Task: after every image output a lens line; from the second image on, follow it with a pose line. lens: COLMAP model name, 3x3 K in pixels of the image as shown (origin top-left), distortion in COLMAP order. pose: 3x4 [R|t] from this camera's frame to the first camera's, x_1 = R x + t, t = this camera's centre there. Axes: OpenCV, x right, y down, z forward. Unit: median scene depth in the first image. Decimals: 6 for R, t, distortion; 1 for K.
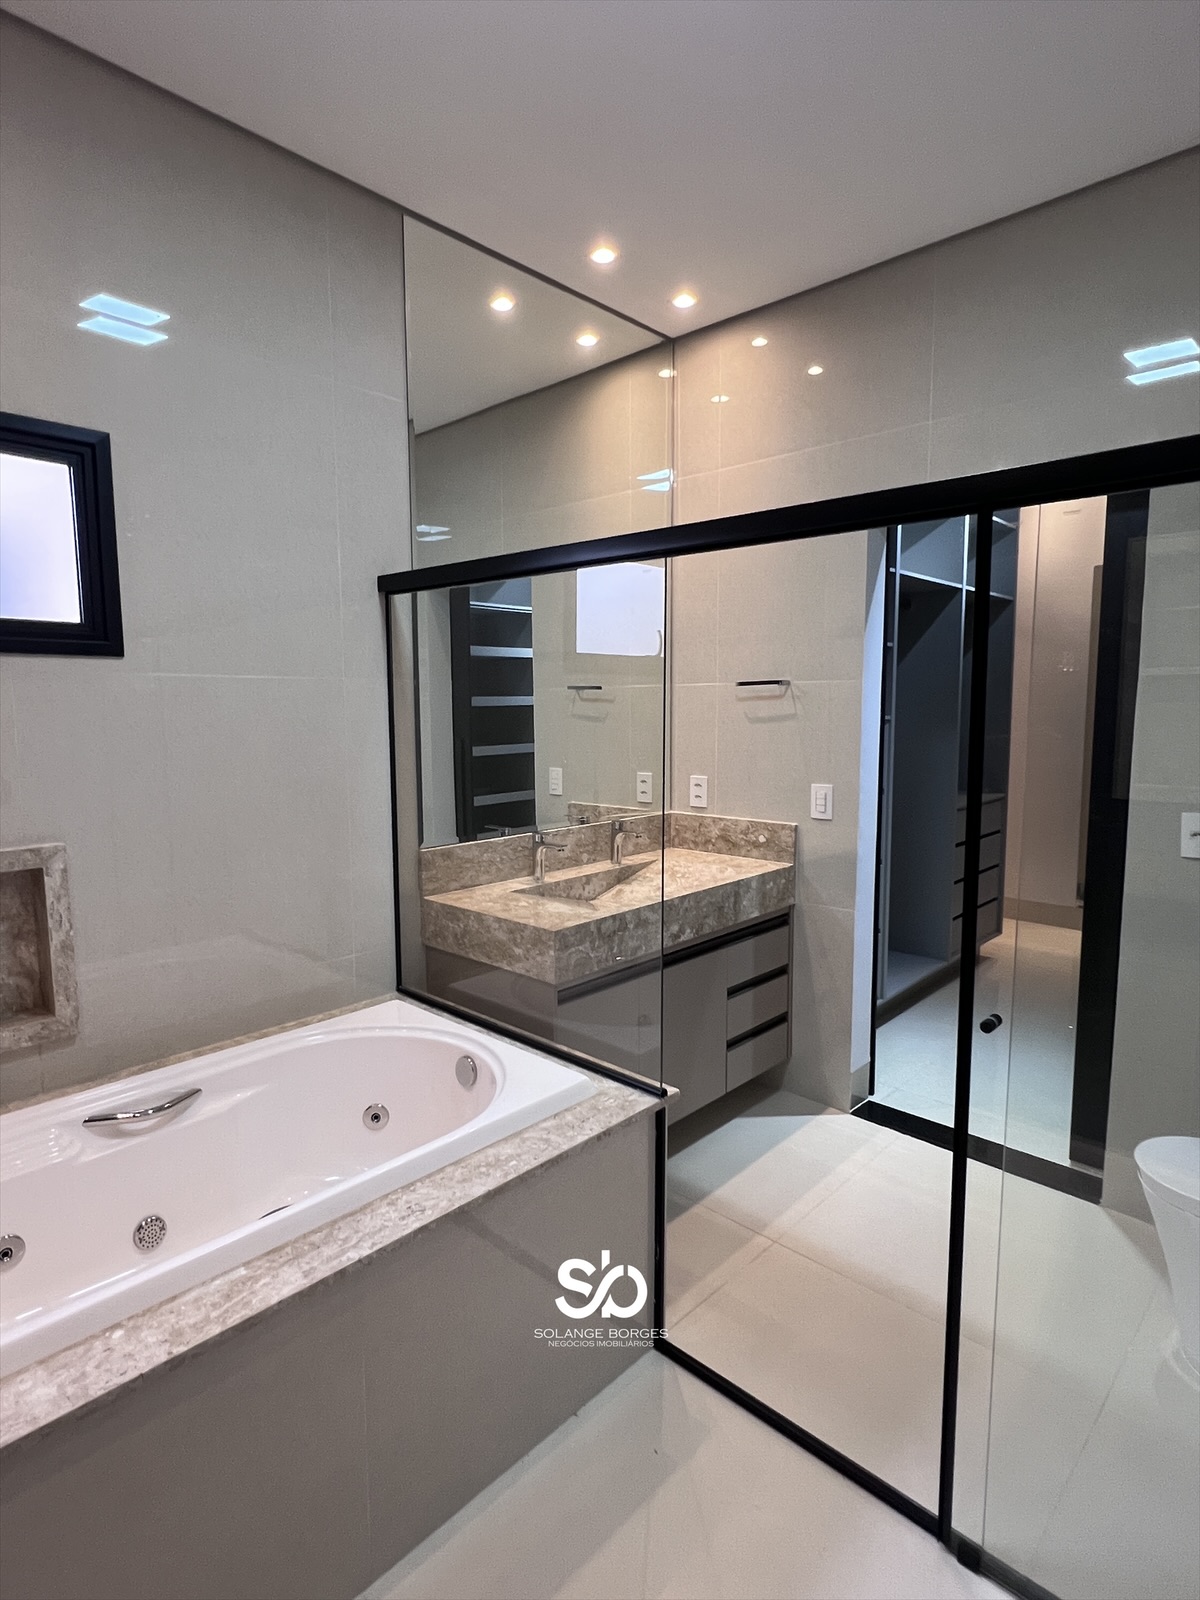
lens RADIAL K [[869.0, 0, 597.0], [0, 869.0, 800.5], [0, 0, 1]] dist [0.004445, -0.000226]
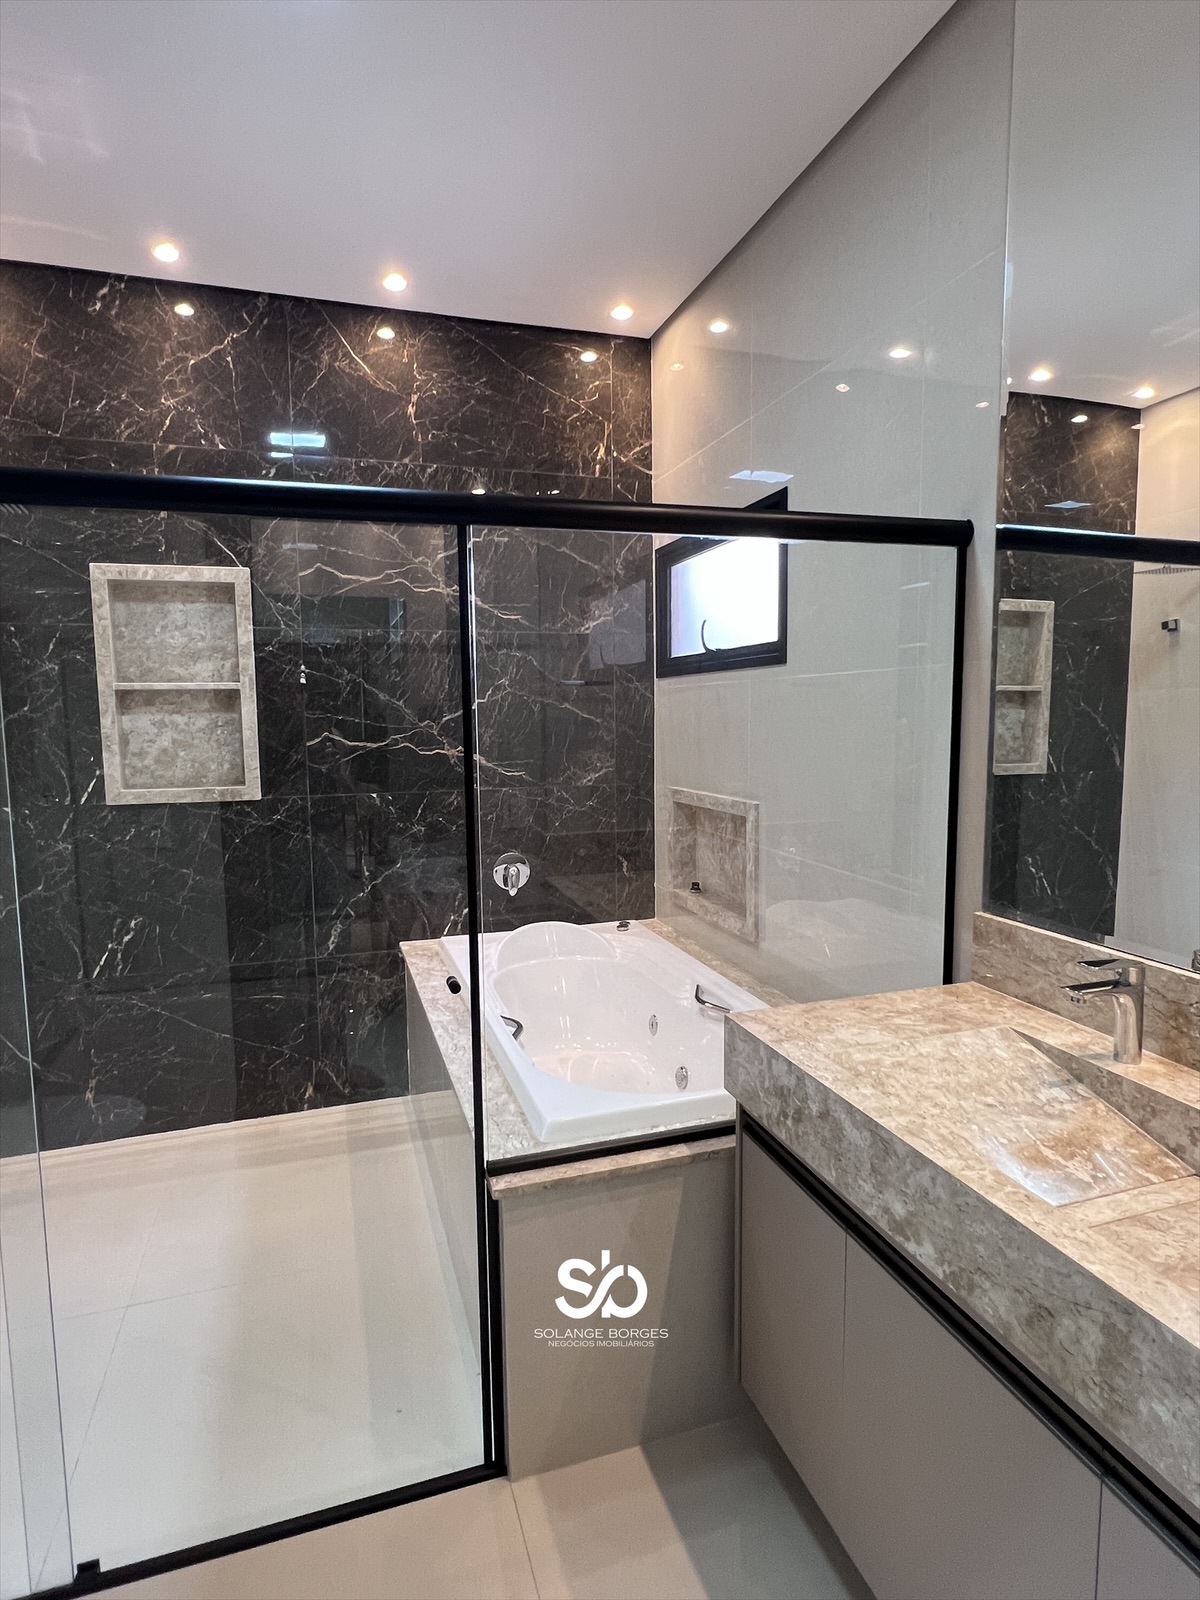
lens RADIAL K [[869.0, 0, 597.0], [0, 869.0, 802.9], [0, 0, 1]] dist [0.004445, -0.000226]
pose [[-0.487174, 0.095462, -0.868072, 0.558613], [-0.082001, 0.984616, 0.154298, -0.114863], [0.869447, 0.146353, -0.471851, 1.115559]]
